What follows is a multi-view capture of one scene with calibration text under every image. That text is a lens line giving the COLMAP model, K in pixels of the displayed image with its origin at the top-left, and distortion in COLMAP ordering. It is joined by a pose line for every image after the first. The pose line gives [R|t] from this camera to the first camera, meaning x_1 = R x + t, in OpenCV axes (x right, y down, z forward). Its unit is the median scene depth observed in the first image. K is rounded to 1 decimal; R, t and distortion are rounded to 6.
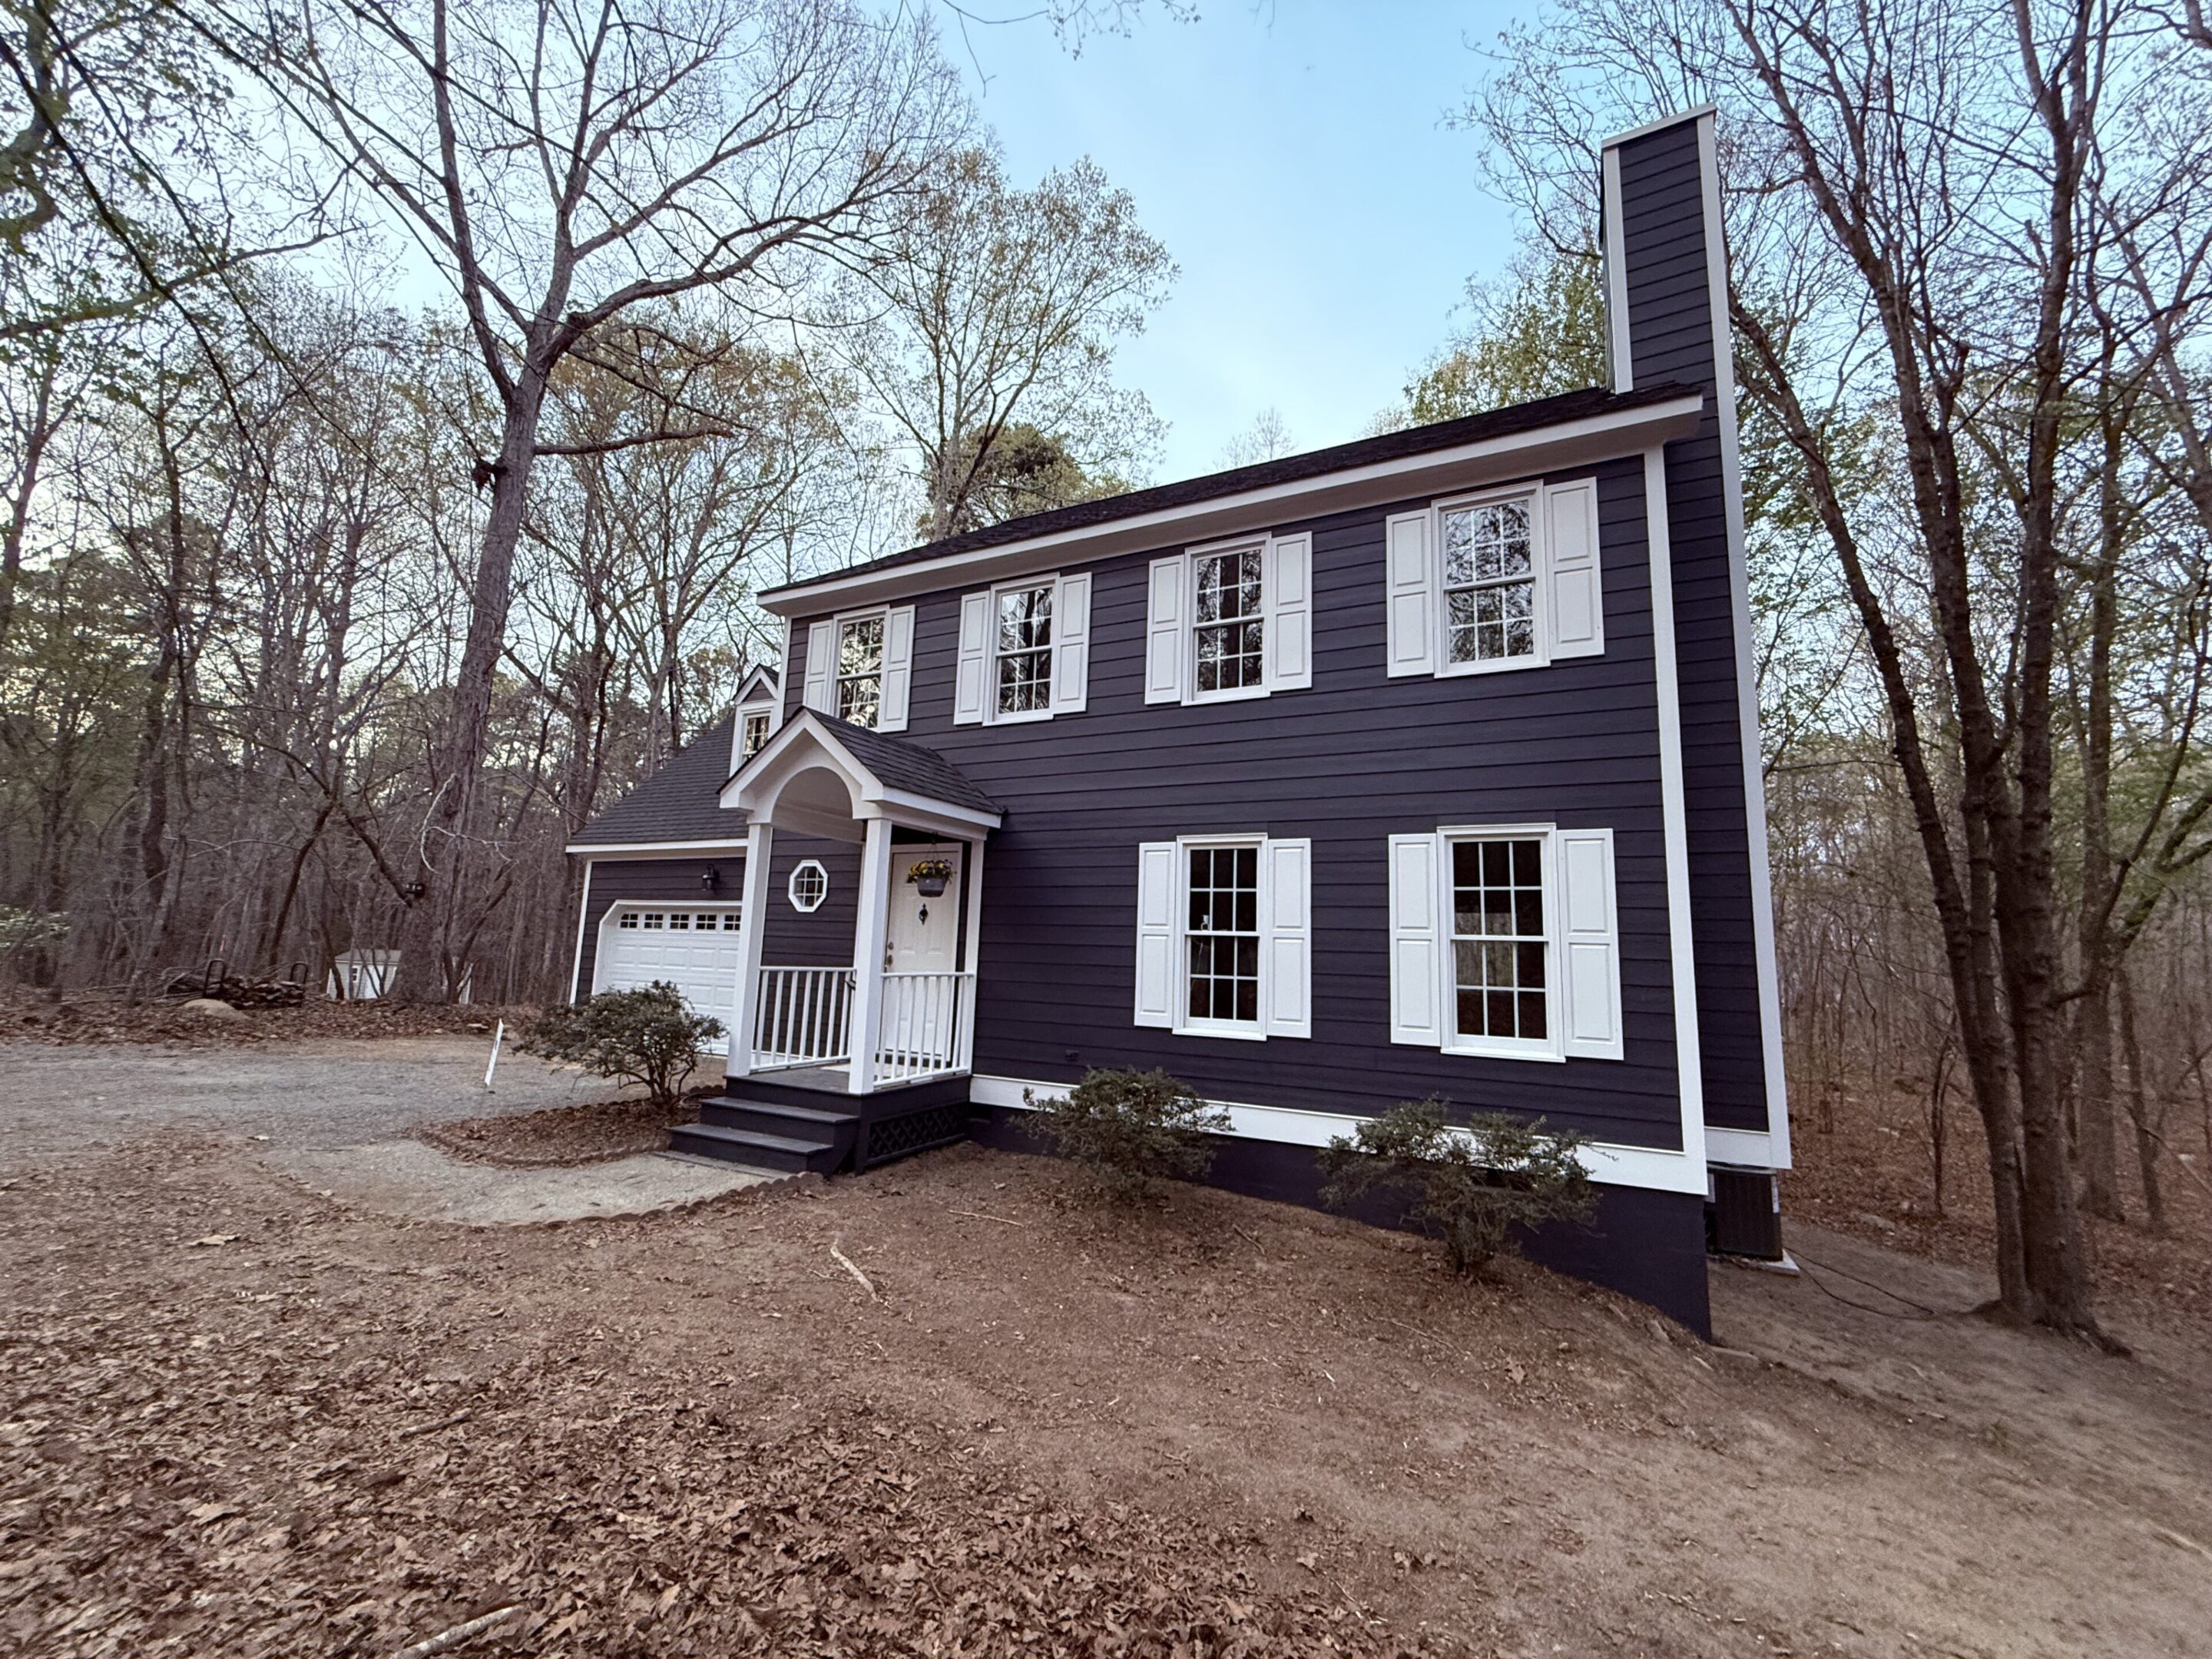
lens RADIAL K [[875.2, 0, 1110.7], [0, 875.2, 830.4], [0, 0, 1]] dist [-0.006066, 0.000073]
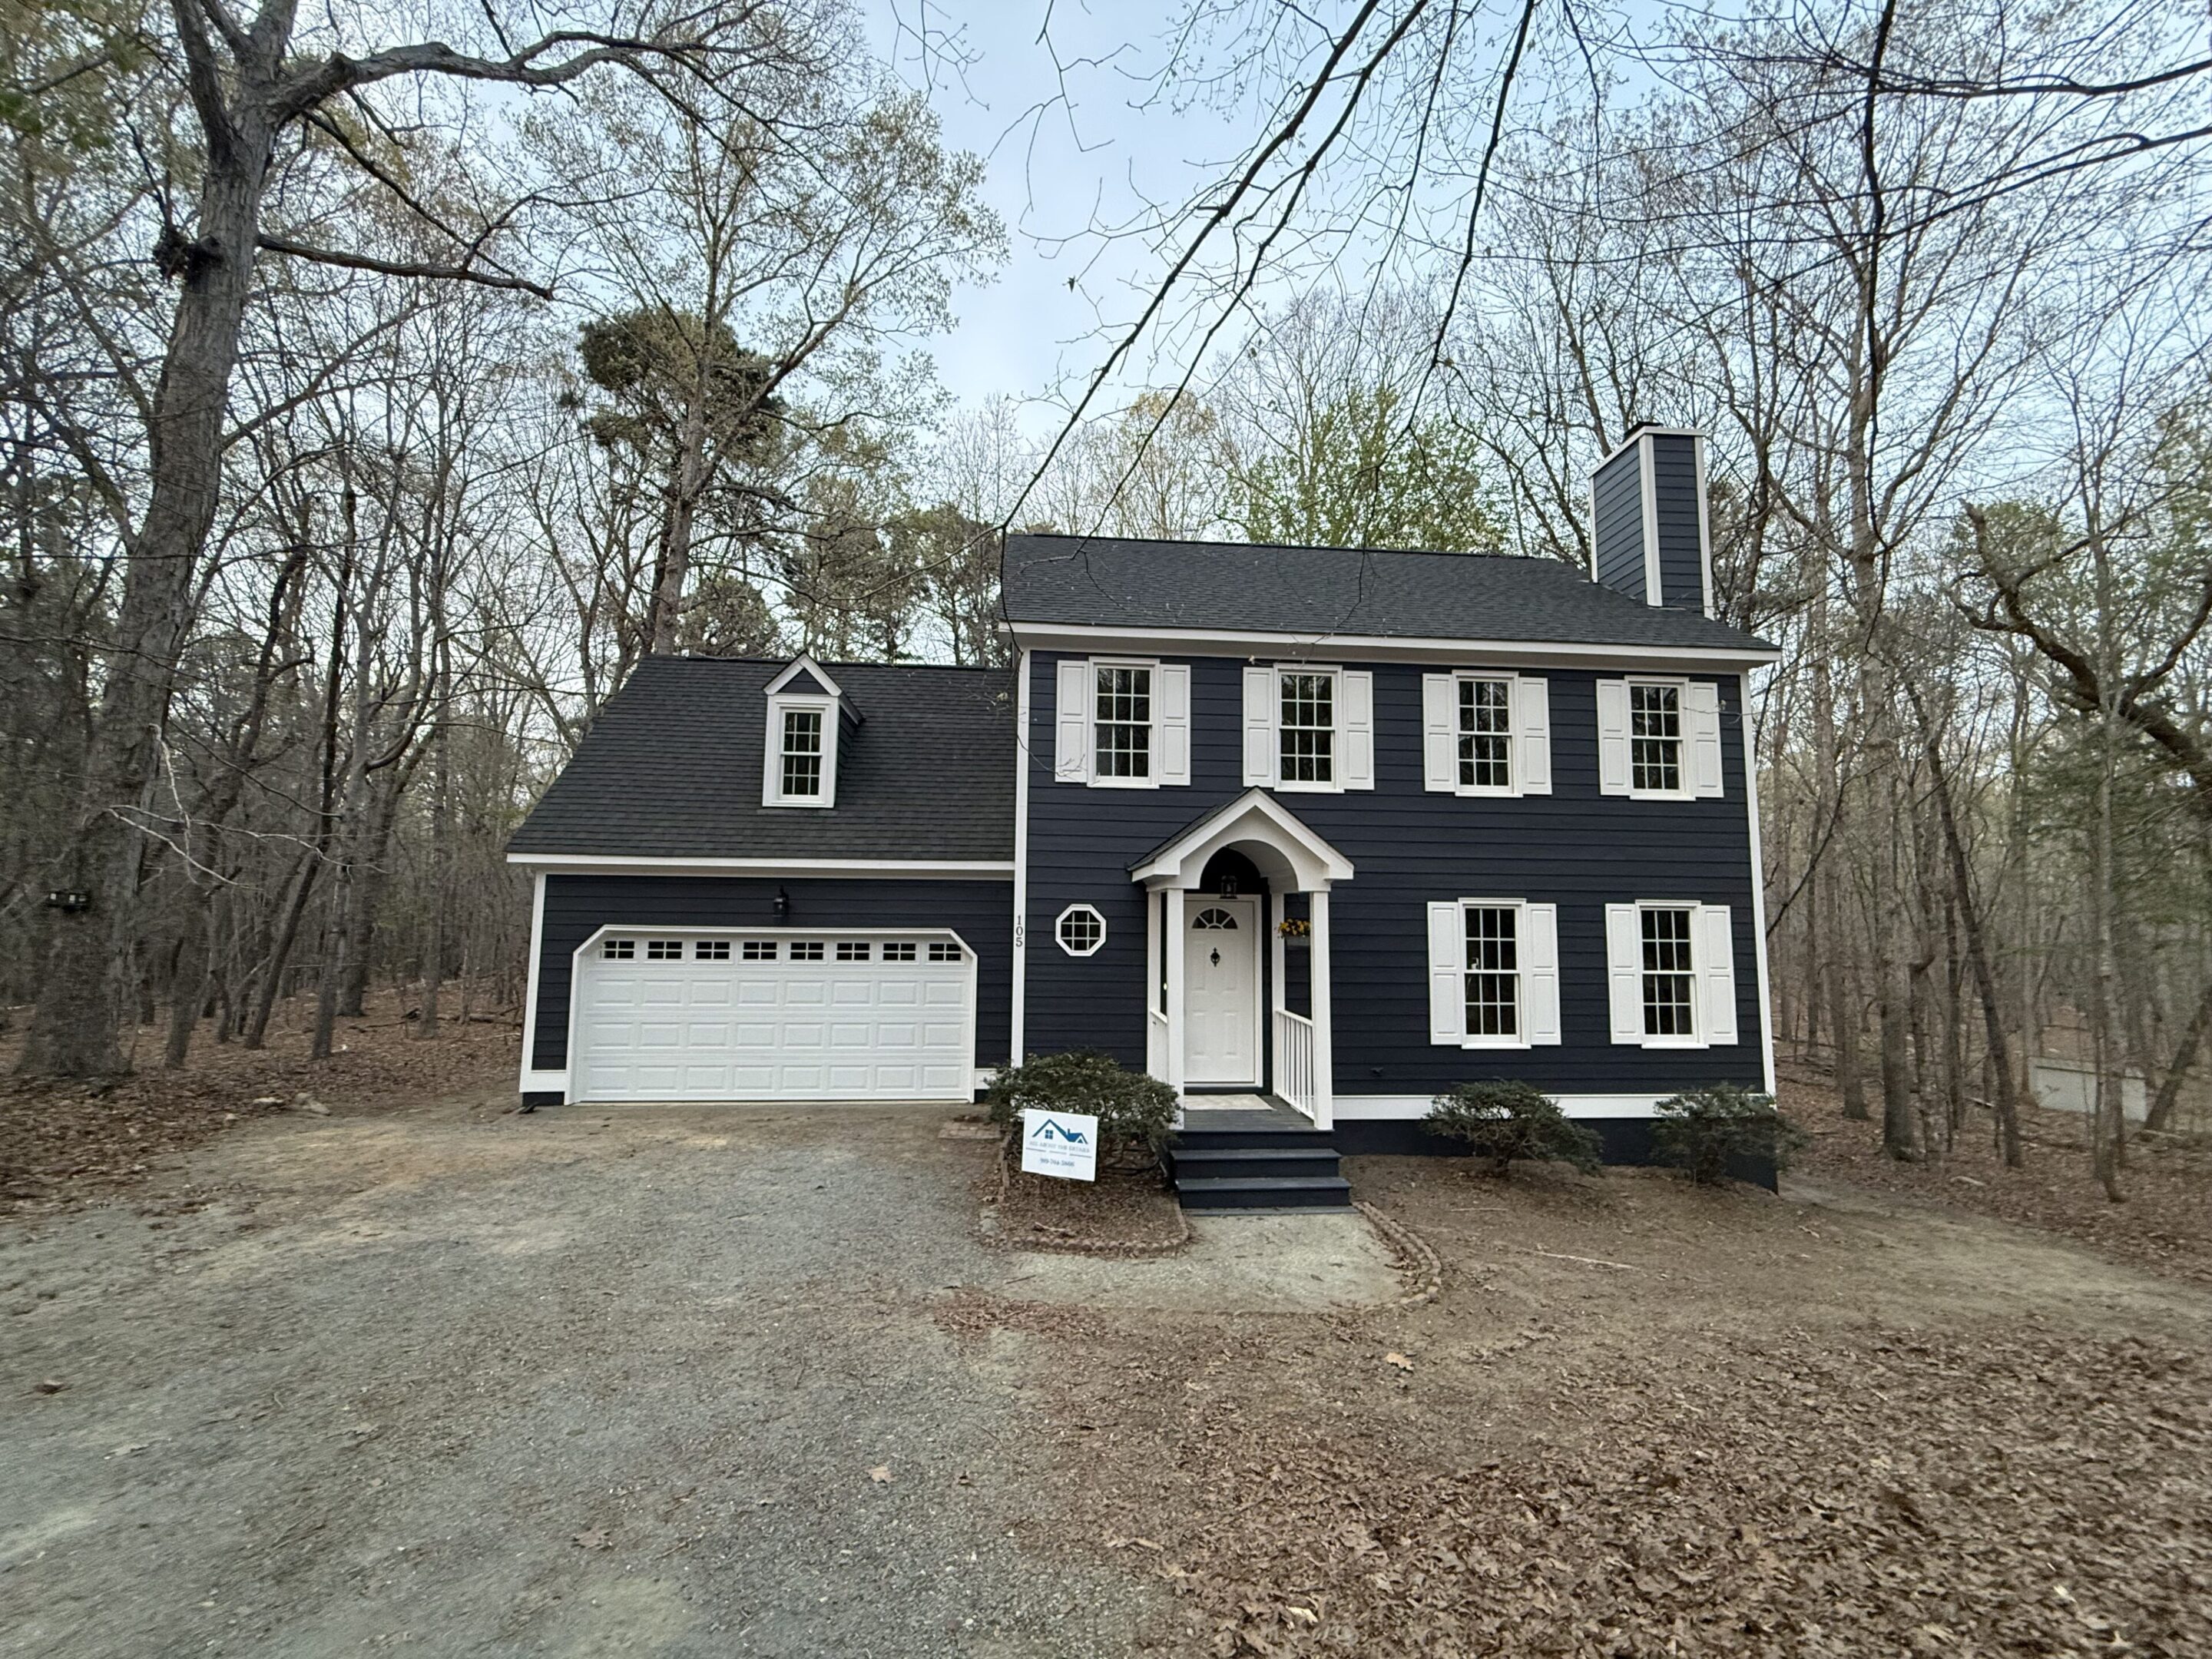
lens RADIAL K [[875.2, 0, 1113.8], [0, 875.2, 831.2], [0, 0, 1]] dist [-0.006066, 0.000073]
pose [[0.854604, 0.028409, 0.518502, -1.064515], [-0.057409, 0.997550, 0.039966, -0.117416], [-0.516096, -0.063921, 0.854142, 0.159063]]
